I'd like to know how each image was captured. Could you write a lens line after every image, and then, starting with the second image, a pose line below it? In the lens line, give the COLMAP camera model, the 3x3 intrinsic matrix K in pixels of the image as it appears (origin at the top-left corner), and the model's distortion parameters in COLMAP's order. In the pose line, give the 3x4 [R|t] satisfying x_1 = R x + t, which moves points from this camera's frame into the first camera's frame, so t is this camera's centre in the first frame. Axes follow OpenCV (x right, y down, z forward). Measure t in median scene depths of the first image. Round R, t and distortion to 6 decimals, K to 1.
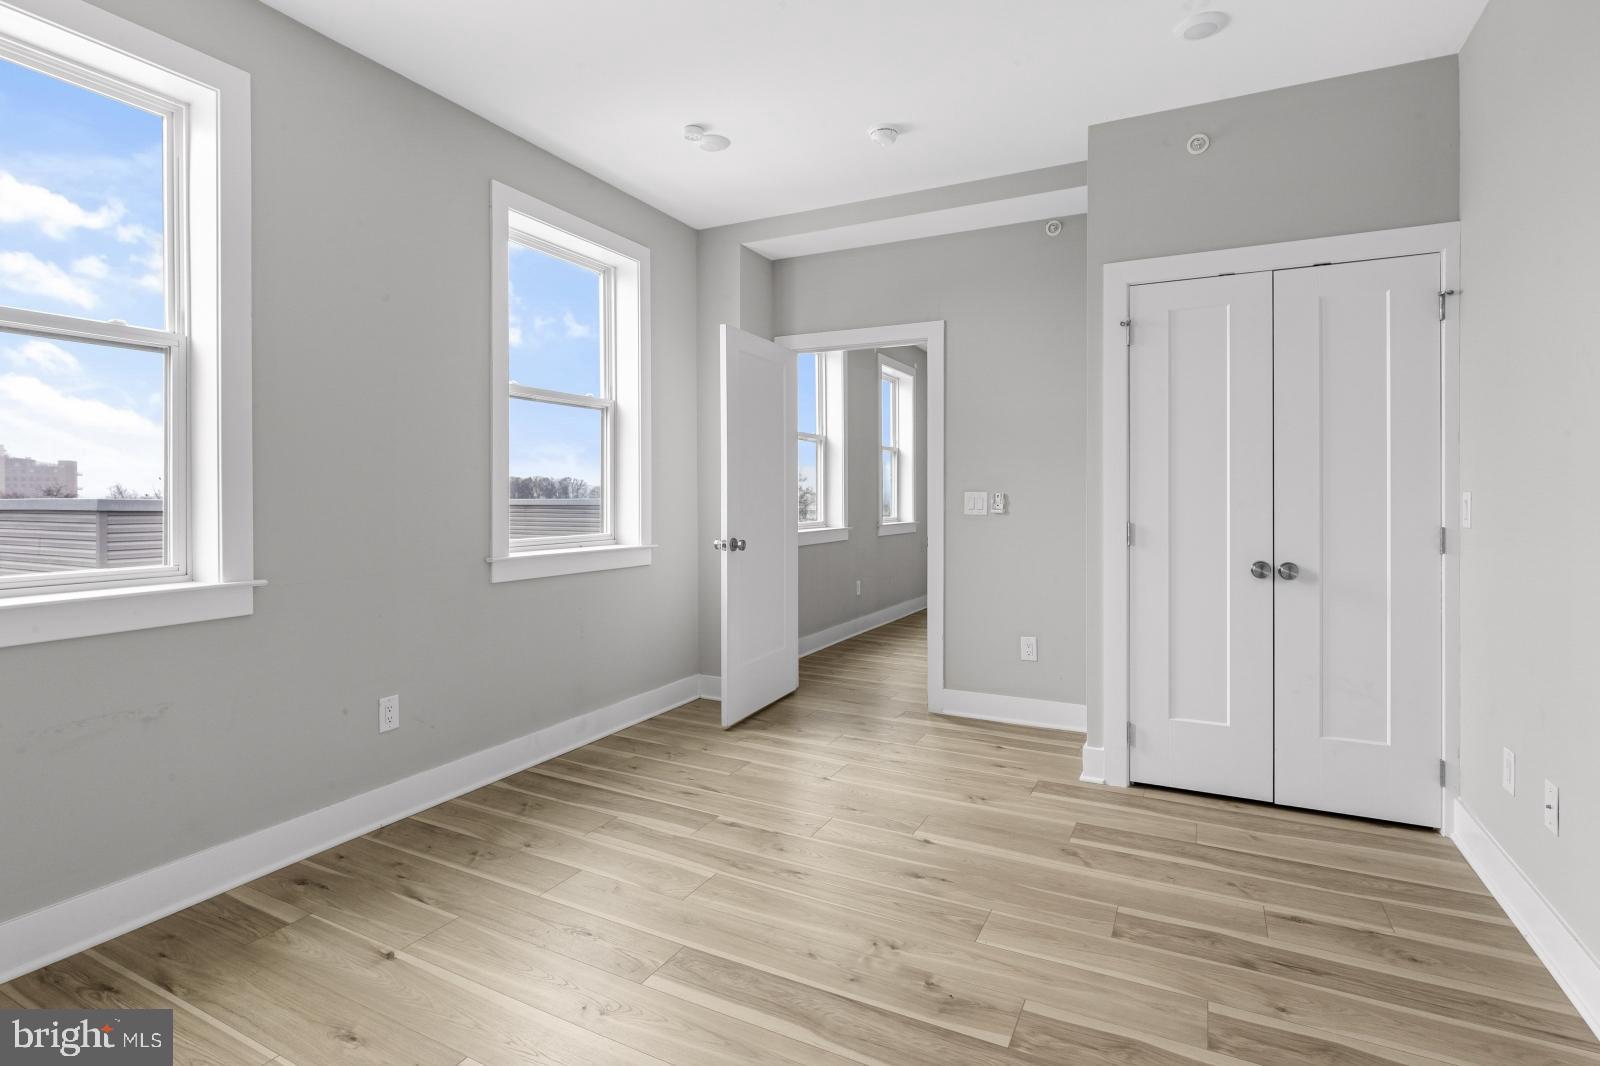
lens RADIAL K [[803.0, 0, 749.1], [0, 803.0, 495.6], [0, 0, 1]] dist [0.002513, -0.003144]
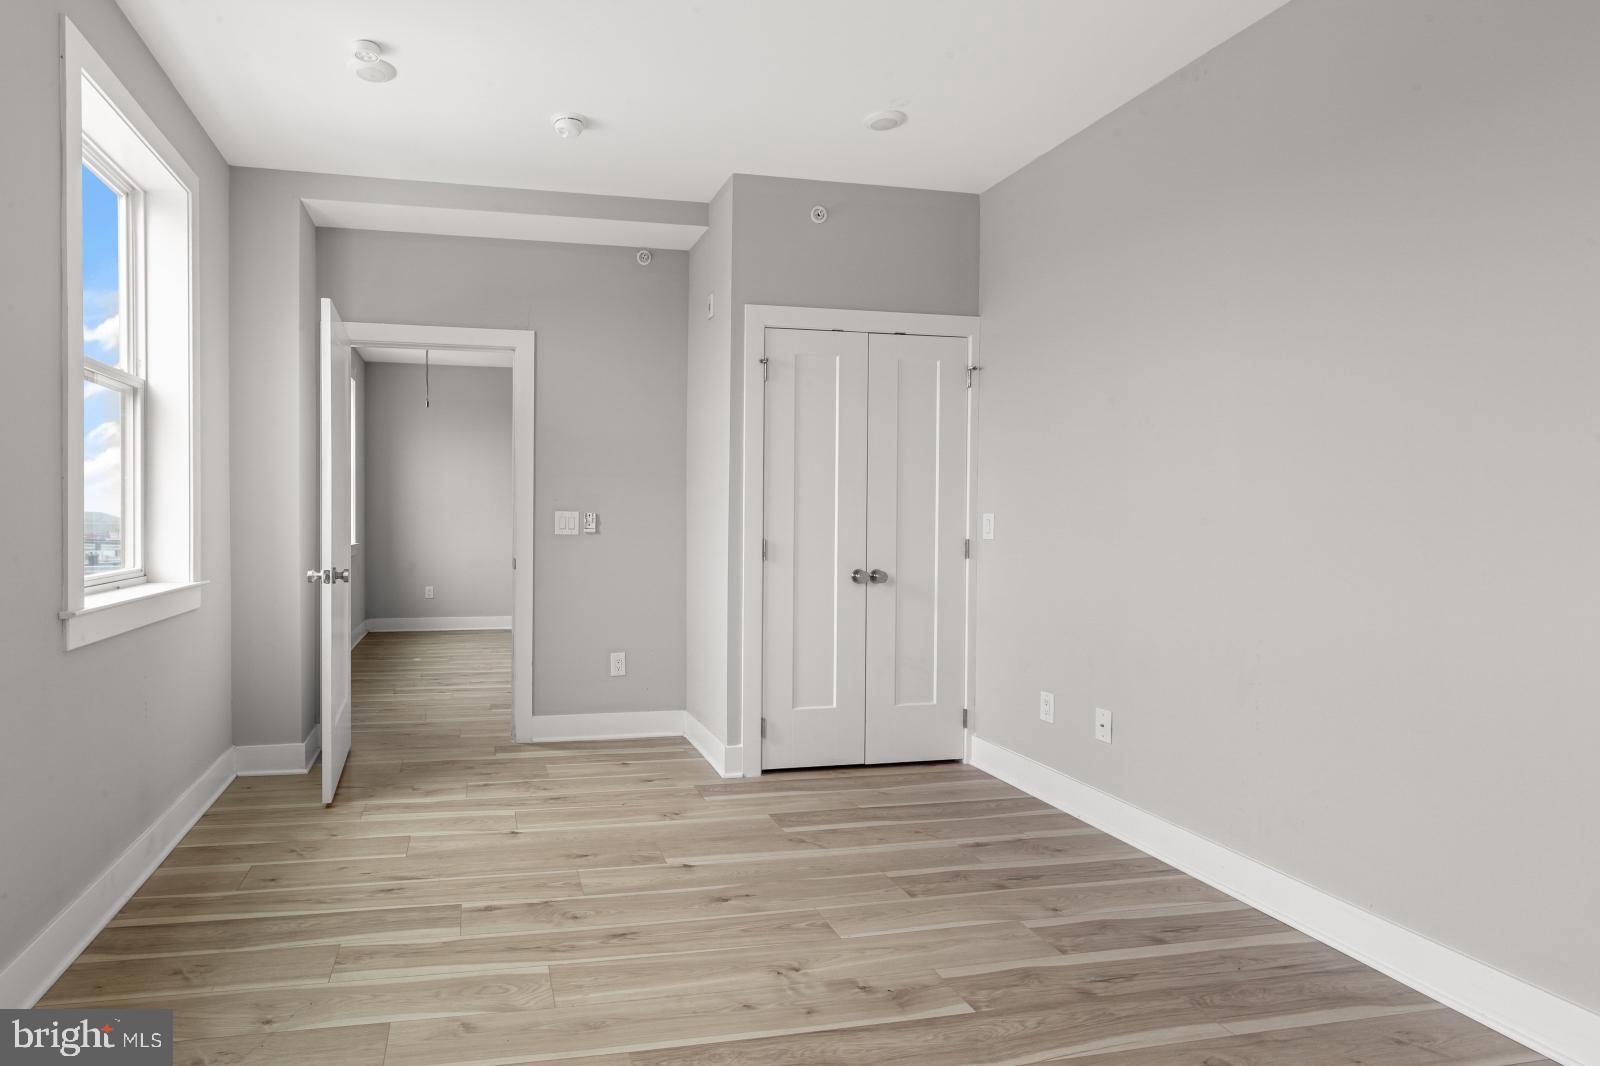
lens RADIAL K [[803.0, 0, 794.5], [0, 803.0, 527.0], [0, 0, 1]] dist [0.002513, -0.003144]
pose [[0.779777, -0.006985, 0.626018, -0.222568], [-0.002550, 0.999894, 0.014333, -0.000147], [-0.626052, -0.012773, 0.779677, 0.117189]]
